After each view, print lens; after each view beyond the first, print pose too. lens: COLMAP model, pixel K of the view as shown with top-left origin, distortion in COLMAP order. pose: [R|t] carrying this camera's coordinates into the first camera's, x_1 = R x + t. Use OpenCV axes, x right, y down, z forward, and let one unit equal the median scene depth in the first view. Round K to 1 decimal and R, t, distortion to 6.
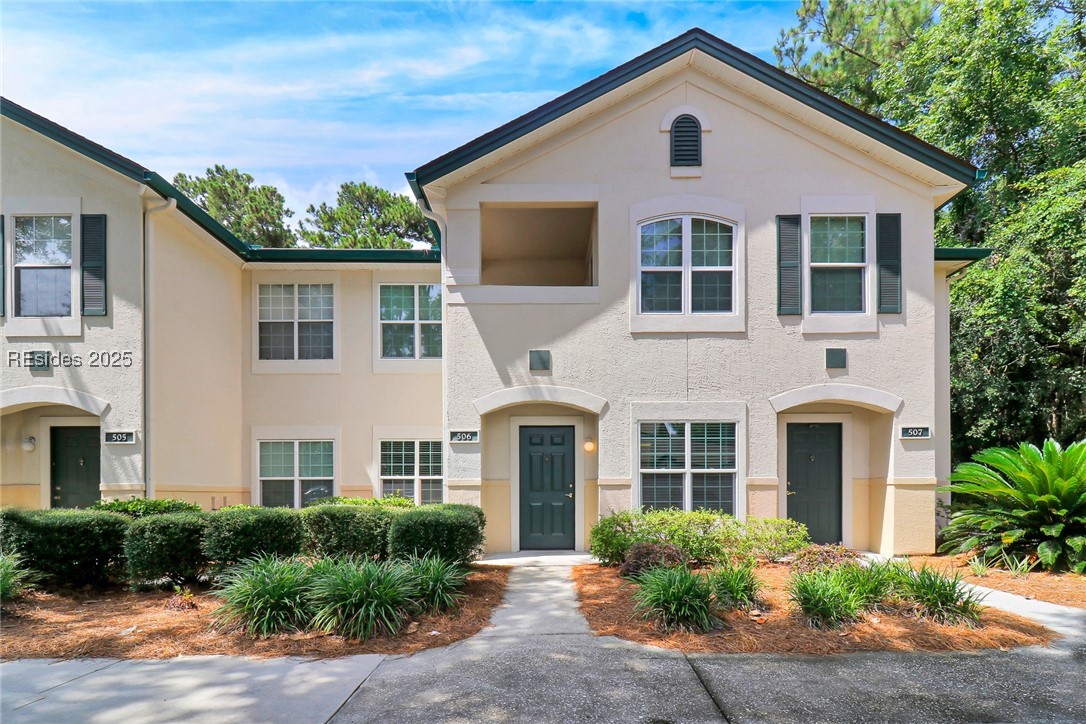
lens RADIAL K [[532.5, 0, 538.8], [0, 532.5, 359.5], [0, 0, 1]] dist [0.014114, -0.011260]
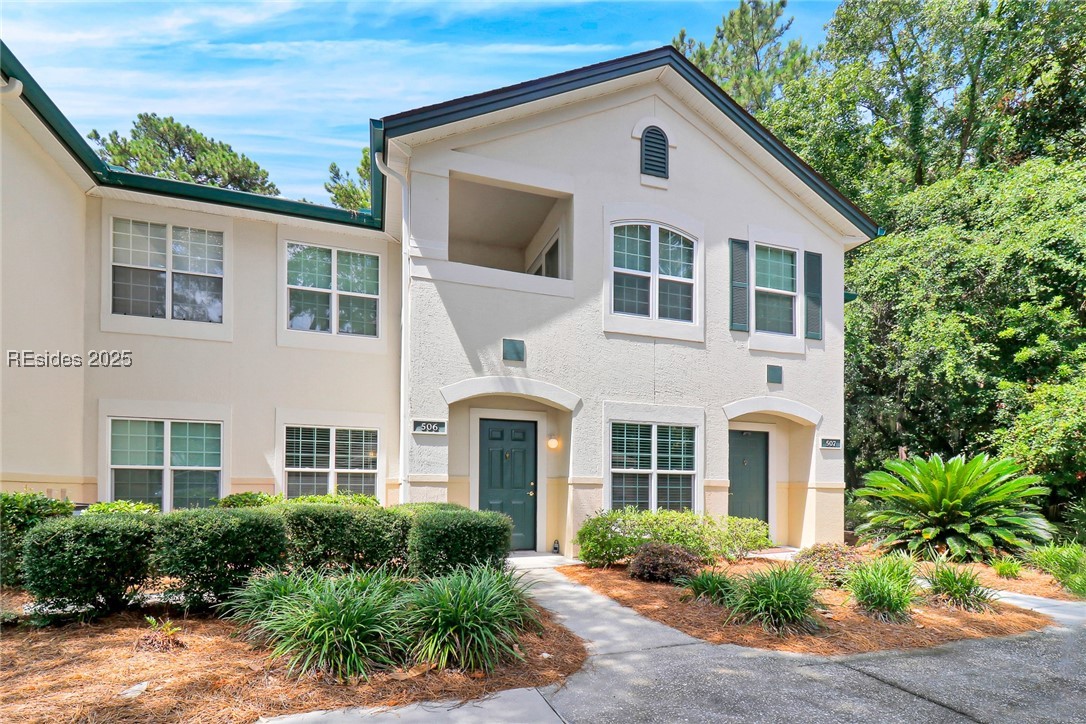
lens RADIAL K [[532.5, 0, 545.9], [0, 532.5, 358.9], [0, 0, 1]] dist [0.014114, -0.011260]
pose [[0.944119, 0.091457, 0.316662, -0.239534], [-0.093680, 0.995568, -0.008233, 0.019194], [-0.316011, -0.021892, 0.948503, 0.088699]]
